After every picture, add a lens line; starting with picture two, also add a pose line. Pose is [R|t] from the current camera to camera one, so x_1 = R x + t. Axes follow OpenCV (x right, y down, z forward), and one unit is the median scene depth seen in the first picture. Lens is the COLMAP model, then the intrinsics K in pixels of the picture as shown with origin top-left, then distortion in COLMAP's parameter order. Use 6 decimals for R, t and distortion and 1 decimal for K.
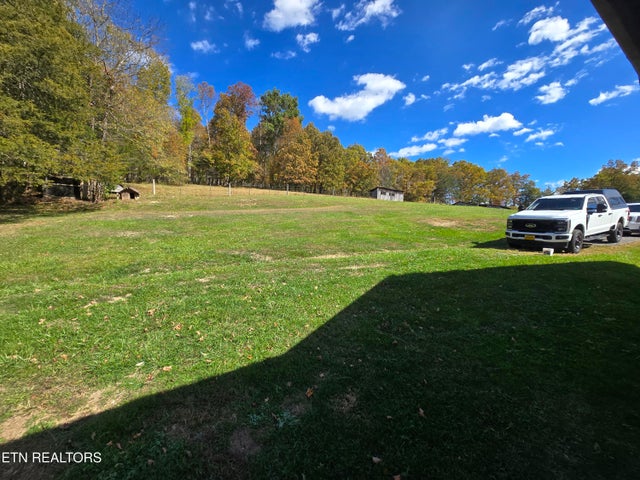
lens RADIAL K [[259.5, 0, 321.0], [0, 259.5, 240.2], [0, 0, 1]] dist [-0.001374, -0.000178]
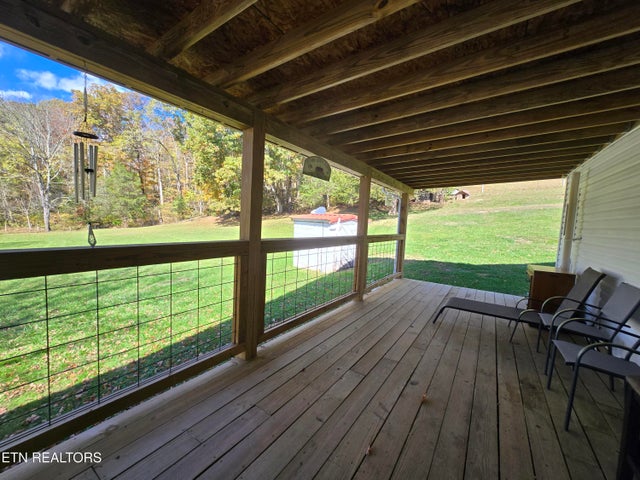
lens RADIAL K [[259.5, 0, 321.0], [0, 259.5, 240.2], [0, 0, 1]] dist [-0.001374, -0.000178]
pose [[0.402992, 0.080805, -0.911629, 0.490905], [-0.055671, 0.996414, 0.063711, 0.025480], [0.913509, 0.025076, 0.406045, -0.486861]]
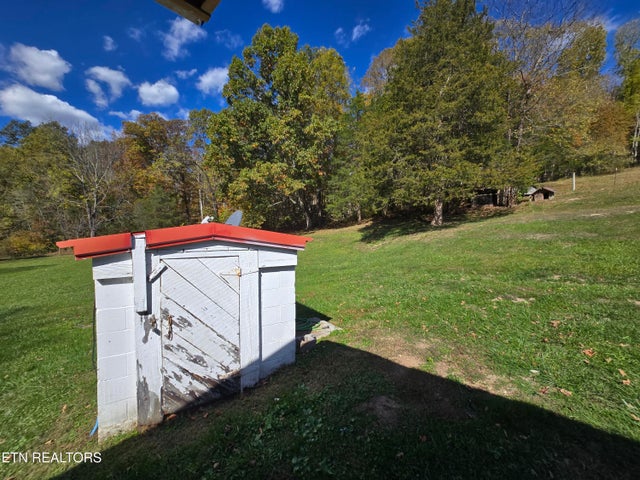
lens RADIAL K [[259.5, 0, 321.0], [0, 259.5, 240.2], [0, 0, 1]] dist [-0.001374, -0.000178]
pose [[0.224465, 0.021677, -0.974241, 0.014999], [-0.029566, 0.999444, 0.015426, -0.001739], [0.974034, 0.025341, 0.224981, -0.003582]]
